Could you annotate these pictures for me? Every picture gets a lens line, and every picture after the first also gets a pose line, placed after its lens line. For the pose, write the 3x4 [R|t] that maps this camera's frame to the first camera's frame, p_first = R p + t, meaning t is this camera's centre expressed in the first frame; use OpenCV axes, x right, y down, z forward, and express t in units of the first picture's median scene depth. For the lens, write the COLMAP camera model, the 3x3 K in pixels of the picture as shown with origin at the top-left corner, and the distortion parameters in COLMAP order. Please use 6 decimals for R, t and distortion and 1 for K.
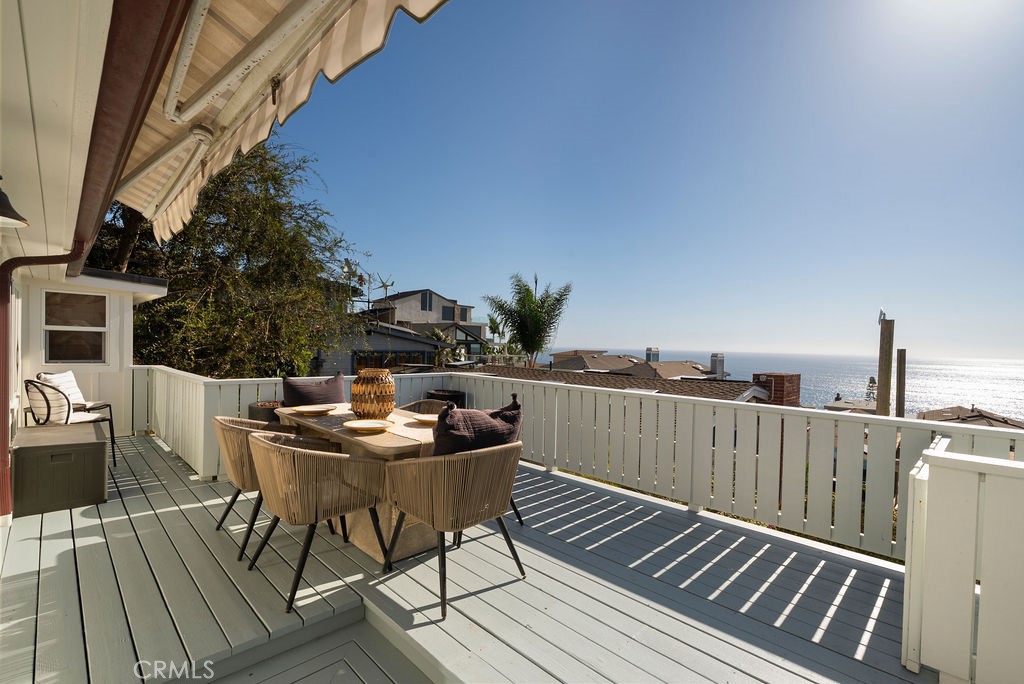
lens RADIAL K [[456.2, 0, 511.9], [0, 456.2, 353.0], [0, 0, 1]] dist [0.010353, -0.000303]
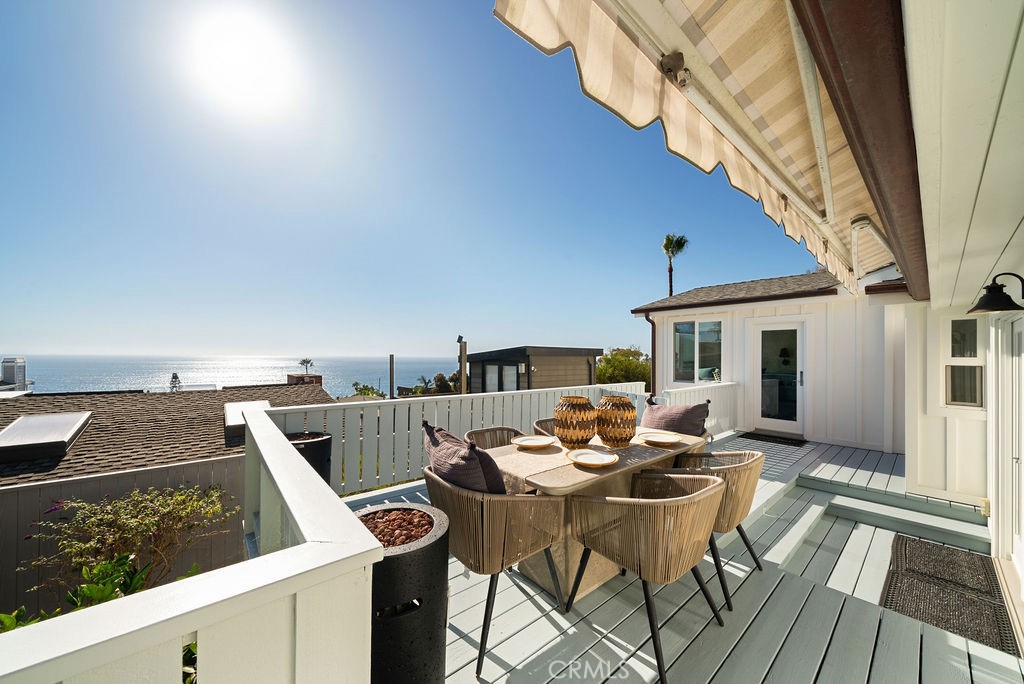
lens RADIAL K [[363.5, 0, 514.3], [0, 363.5, 353.7], [0, 0, 1]] dist [-0.000263, -0.000011]
pose [[0.072096, -0.018881, 0.997219, -0.187337], [0.011696, 0.999768, 0.018083, -0.013003], [-0.997329, 0.010360, 0.072300, 0.192545]]
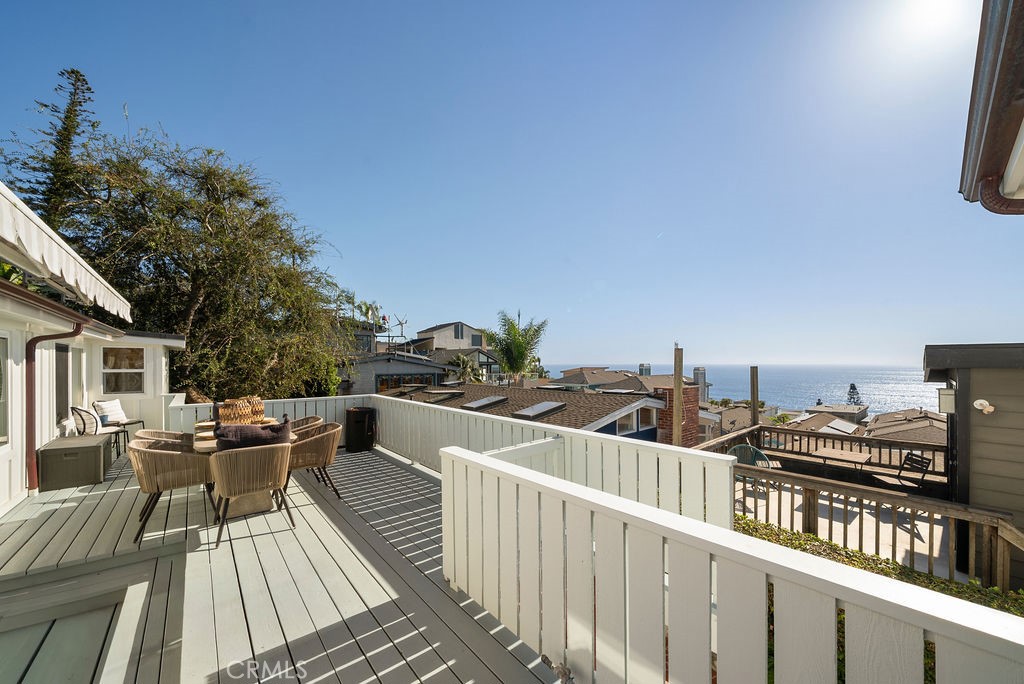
lens RADIAL K [[379.3, 0, 514.9], [0, 379.3, 362.4], [0, 0, 1]] dist [0.000009, 0.000155]
pose [[0.995970, -0.027268, -0.085445, 0.127834], [0.025525, 0.999445, -0.021428, -0.006114], [0.085982, 0.019161, 0.996112, -0.037889]]
